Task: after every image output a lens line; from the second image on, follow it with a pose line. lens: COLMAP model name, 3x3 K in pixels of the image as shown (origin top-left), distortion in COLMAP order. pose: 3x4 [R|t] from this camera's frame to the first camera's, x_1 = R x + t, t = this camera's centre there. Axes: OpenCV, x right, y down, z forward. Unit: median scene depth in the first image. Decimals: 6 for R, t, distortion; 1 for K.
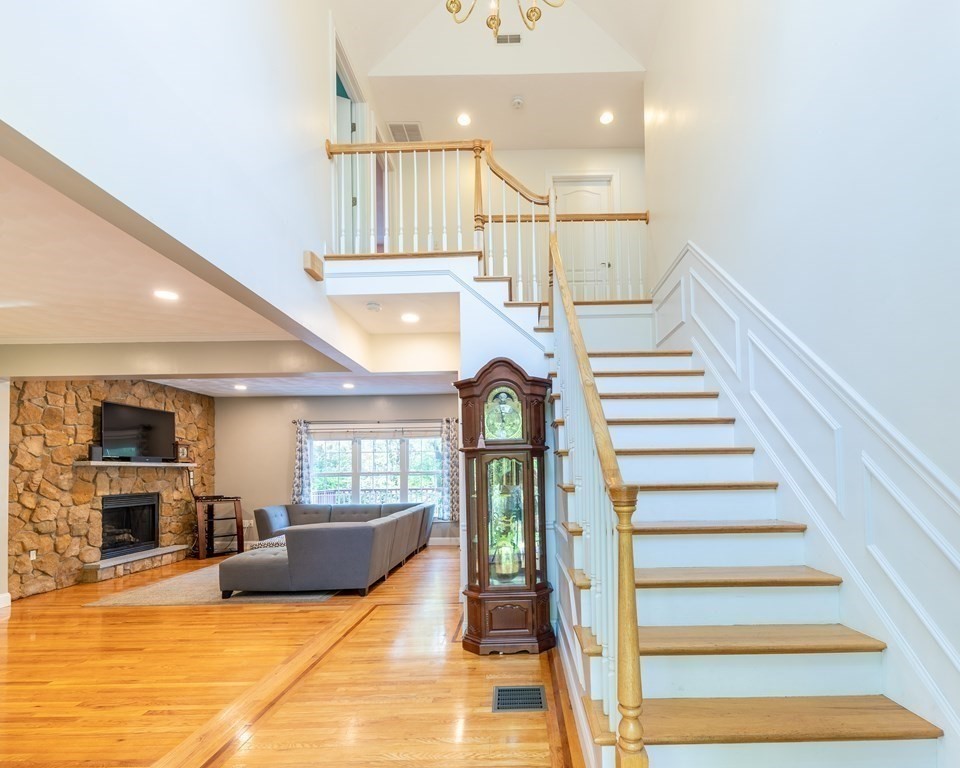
lens RADIAL K [[455.1, 0, 515.4], [0, 455.1, 459.9], [0, 0, 1]] dist [0.023547, -0.003511]
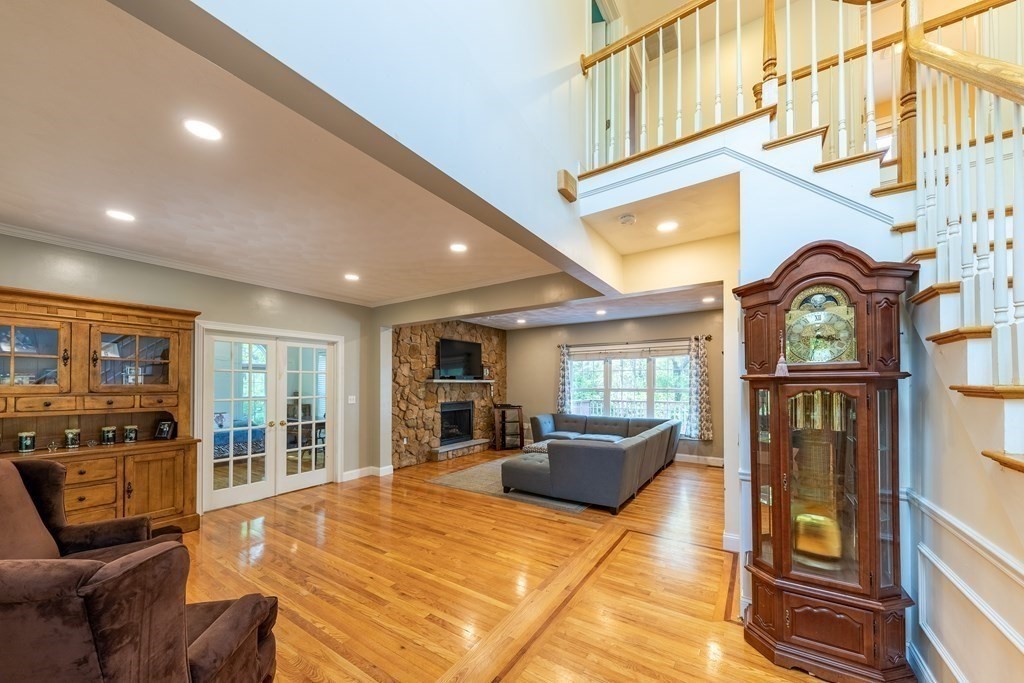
lens RADIAL K [[363.8, 0, 521.3], [0, 363.8, 381.7], [0, 0, 1]] dist [-0.011312, -0.000871]
pose [[0.843630, 0.011682, -0.536798, -0.075298], [0.001951, 0.999690, 0.024821, -0.021105], [0.536921, -0.021987, 0.843346, 0.207251]]
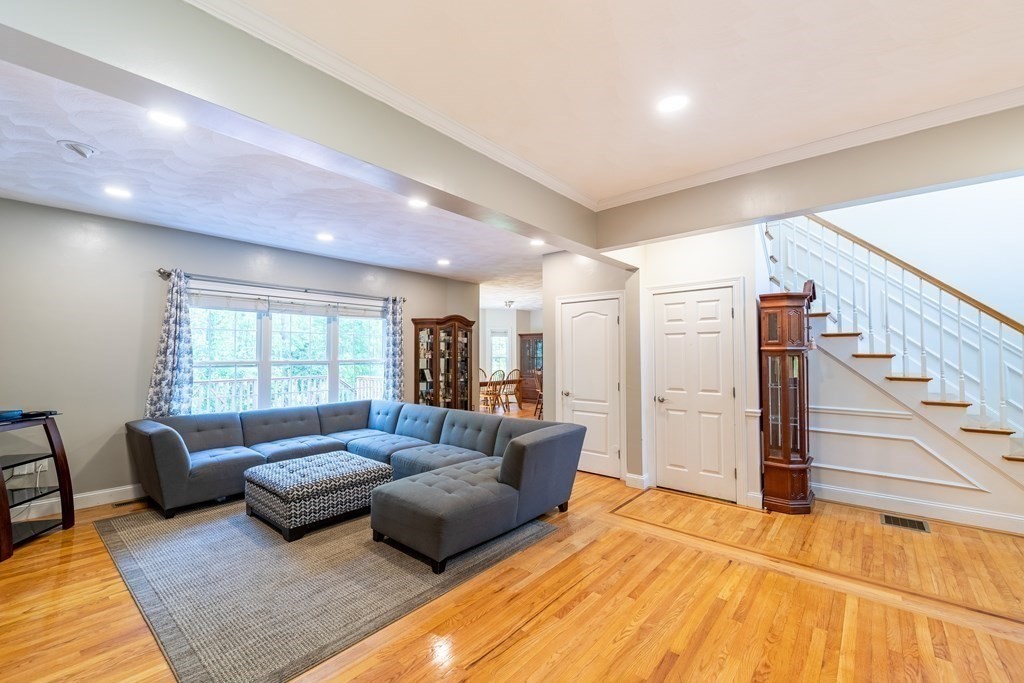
lens RADIAL K [[425.4, 0, 488.7], [0, 425.4, 344.8], [0, 0, 1]] dist [0.001515, -0.000842]
pose [[0.664541, 0.035800, 0.746394, -1.017928], [-0.031276, 0.999309, -0.020085, 0.009251], [-0.746597, -0.009997, 0.665202, 0.580334]]
